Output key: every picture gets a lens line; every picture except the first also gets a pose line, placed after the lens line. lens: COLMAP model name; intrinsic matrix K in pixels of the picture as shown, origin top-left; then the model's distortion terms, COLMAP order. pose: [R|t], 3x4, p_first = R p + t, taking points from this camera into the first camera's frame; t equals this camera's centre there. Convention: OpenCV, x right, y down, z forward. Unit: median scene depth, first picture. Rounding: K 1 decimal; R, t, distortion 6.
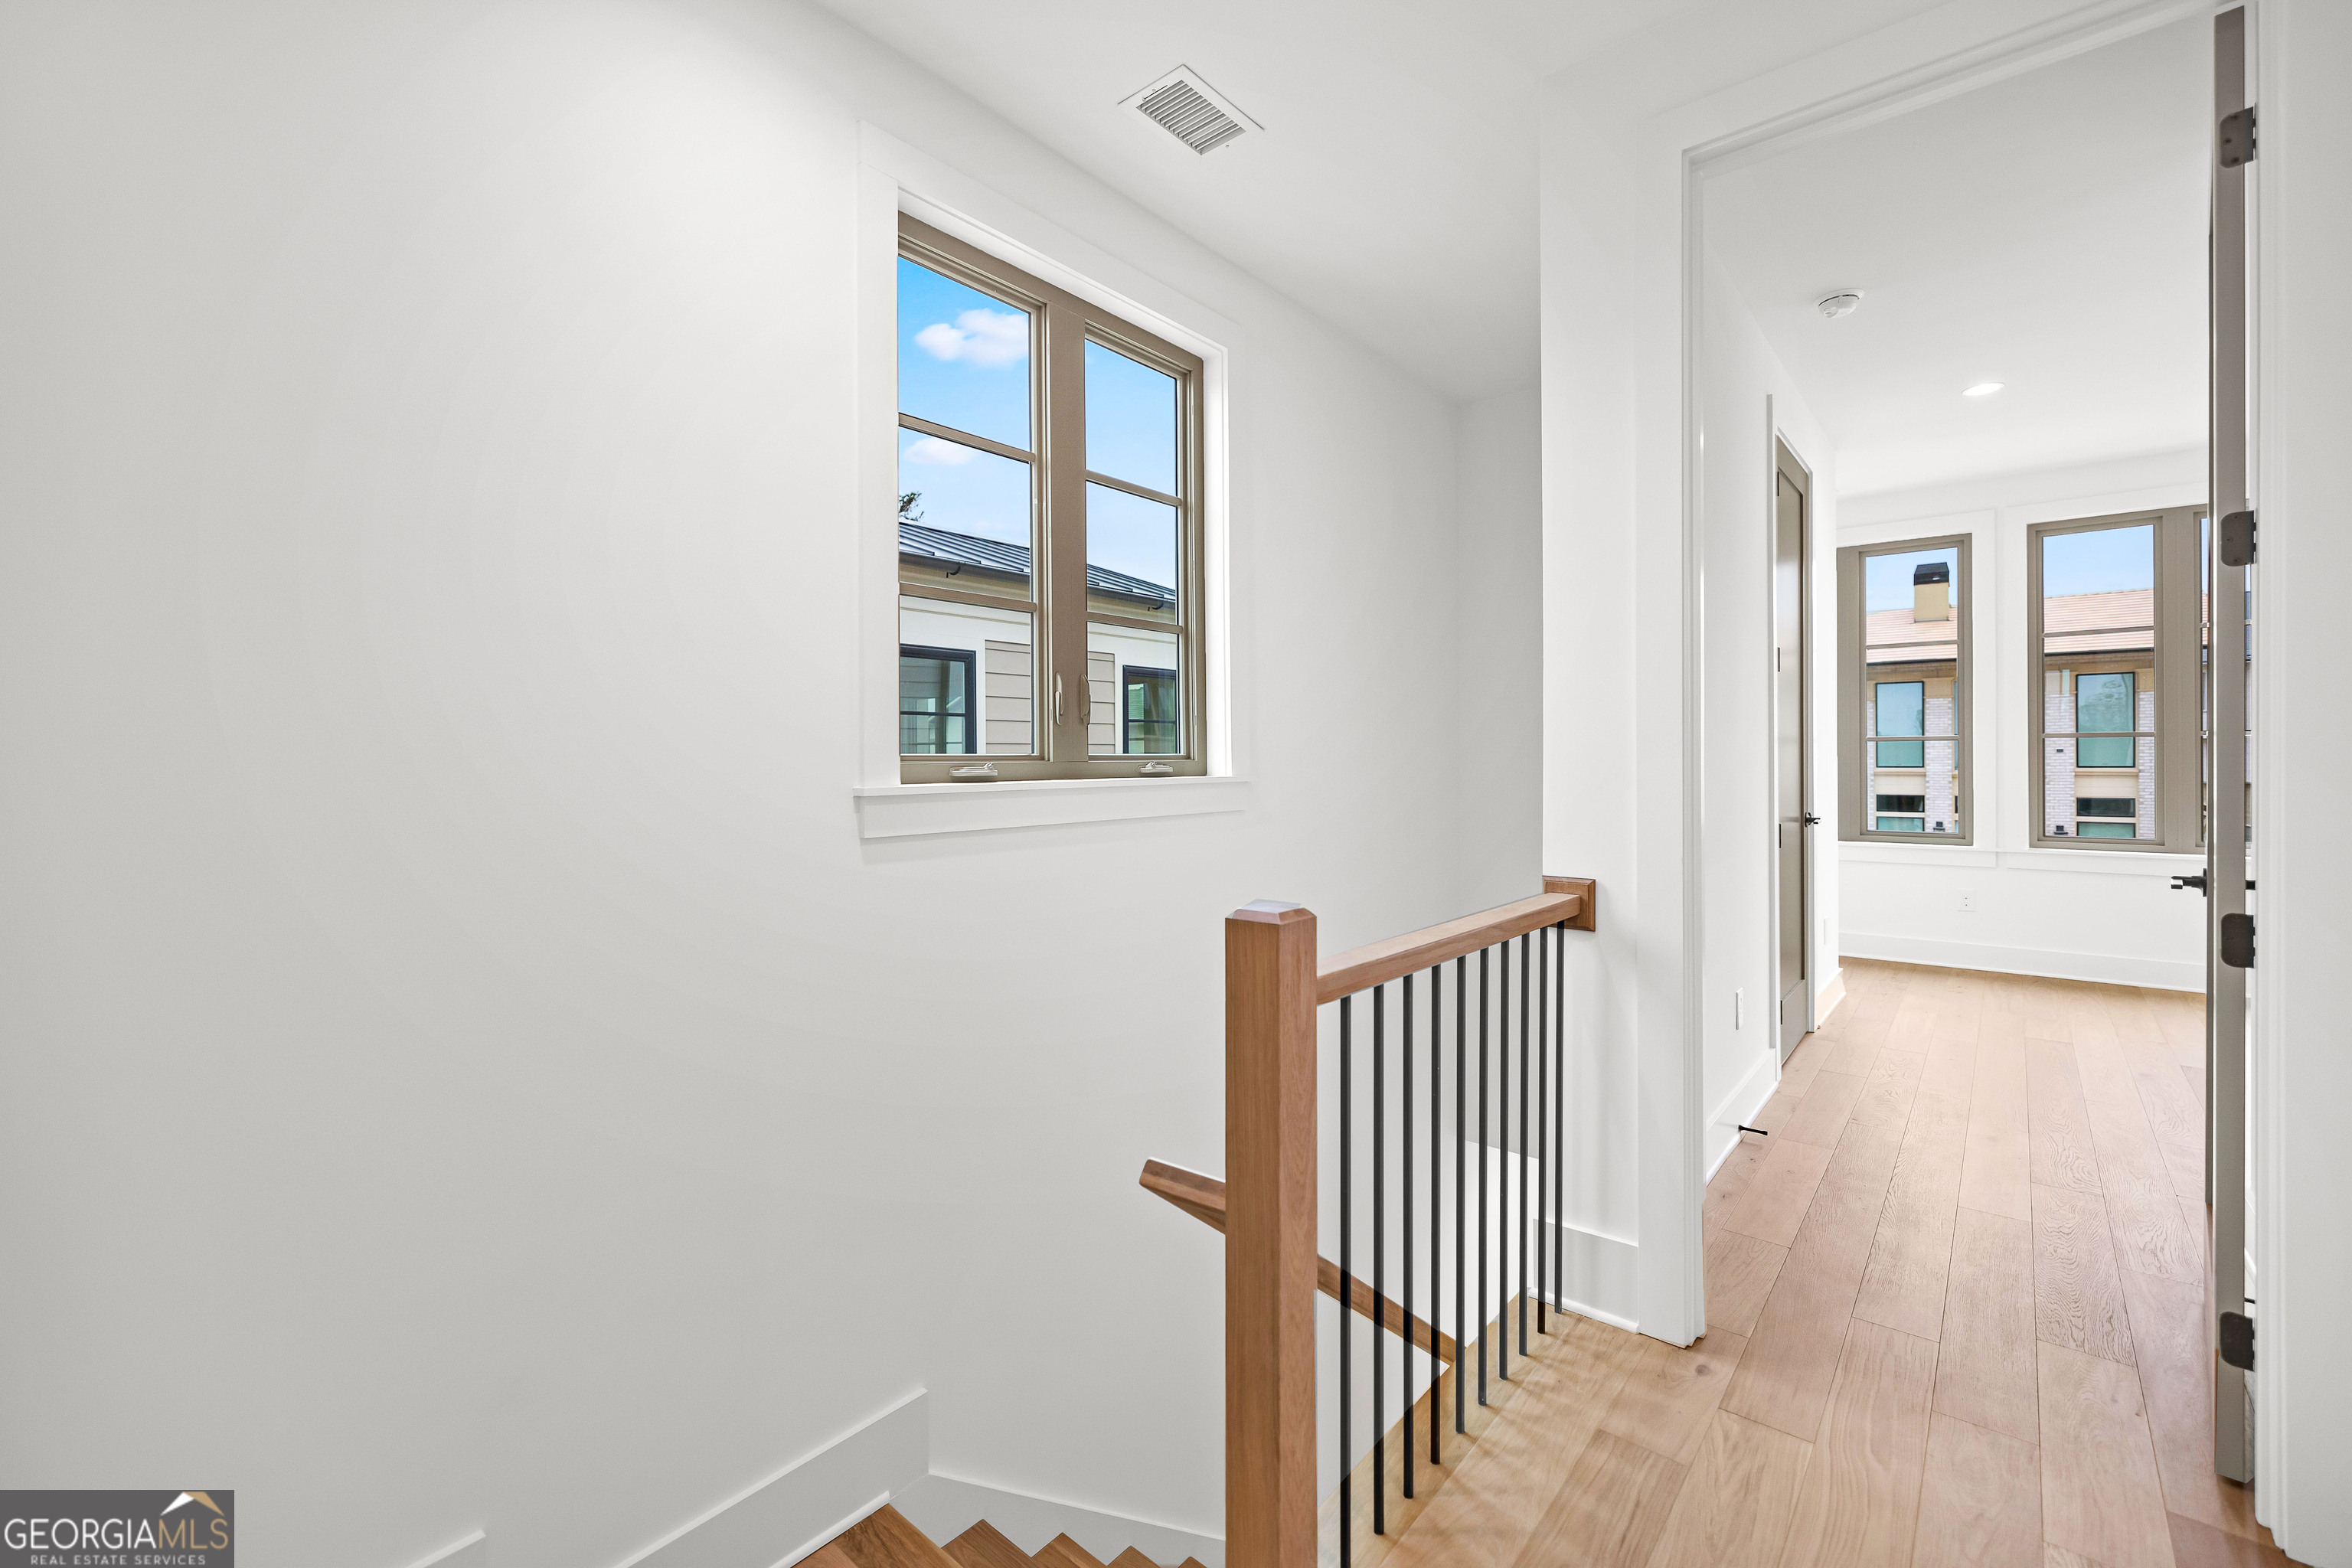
lens RADIAL K [[995.7, 0, 1168.3], [0, 995.7, 769.4], [0, 0, 1]] dist [0.002681, -0.000369]
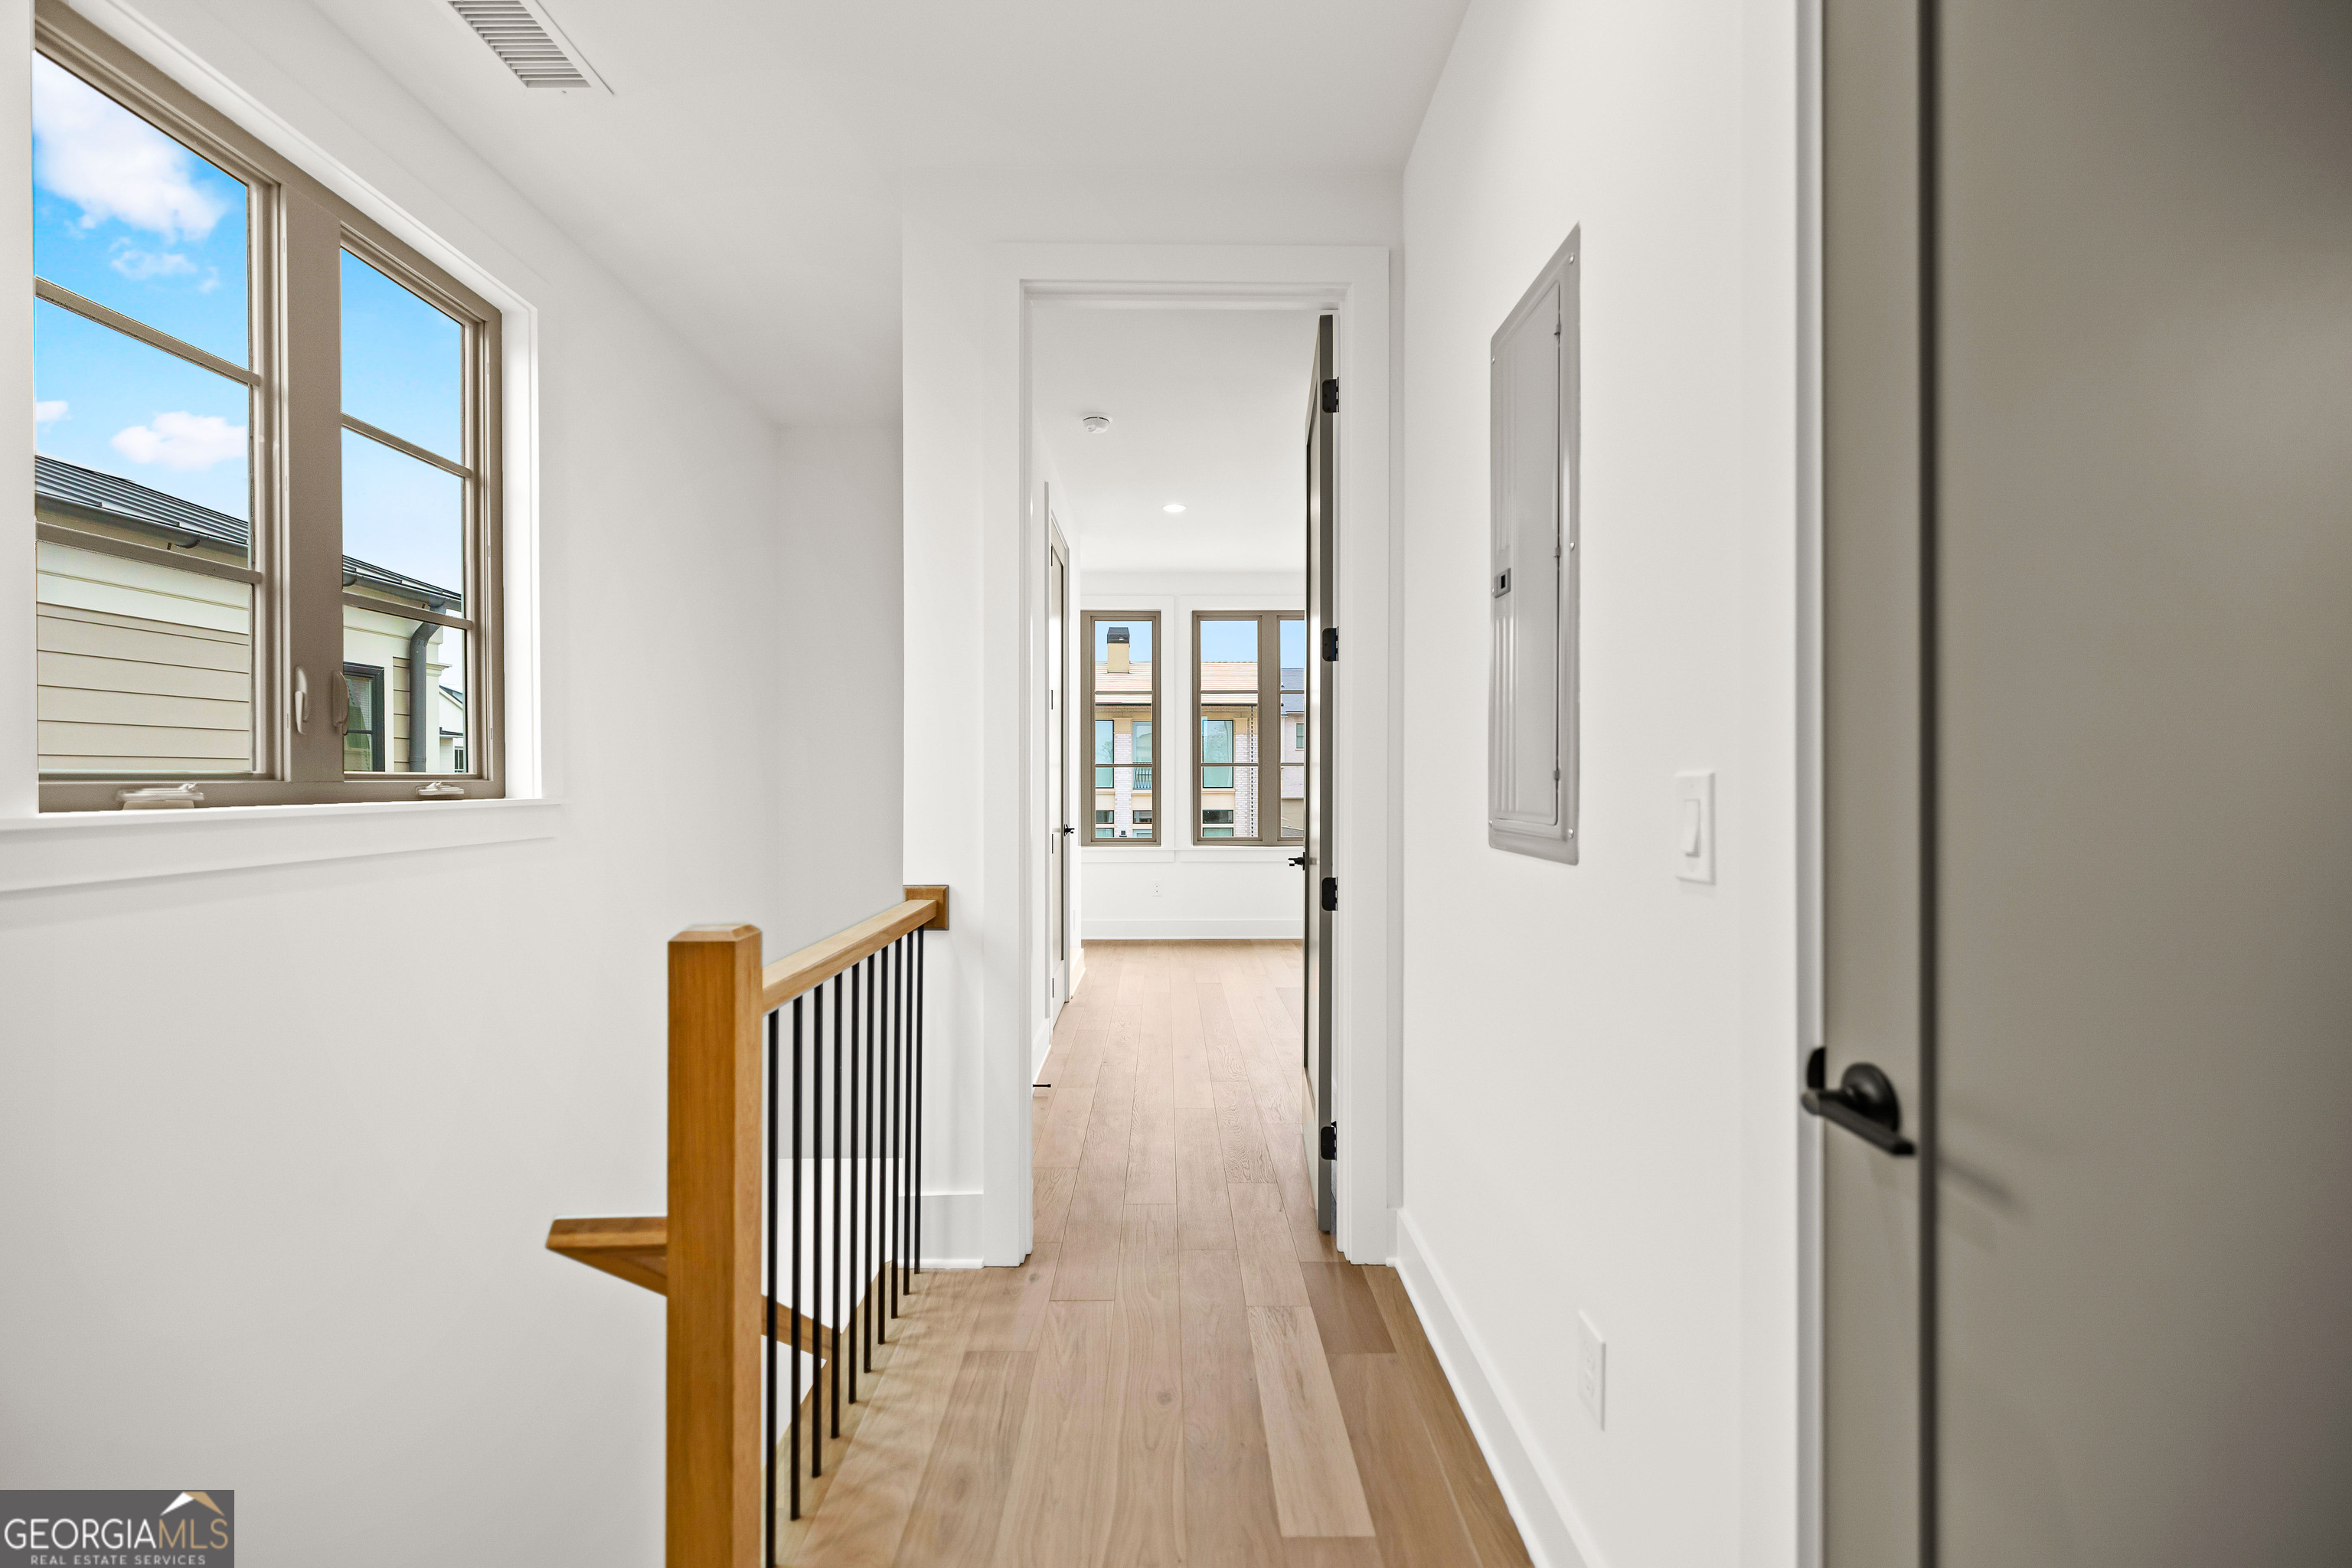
lens RADIAL K [[990.6, 0, 1178.4], [0, 990.6, 795.3], [0, 0, 1]] dist [0.001633, 0.000240]
pose [[0.754719, -0.006784, 0.656014, -0.118277], [0.003786, 0.999975, 0.005985, 0.001232], [-0.656038, -0.002034, 0.754725, -0.034583]]
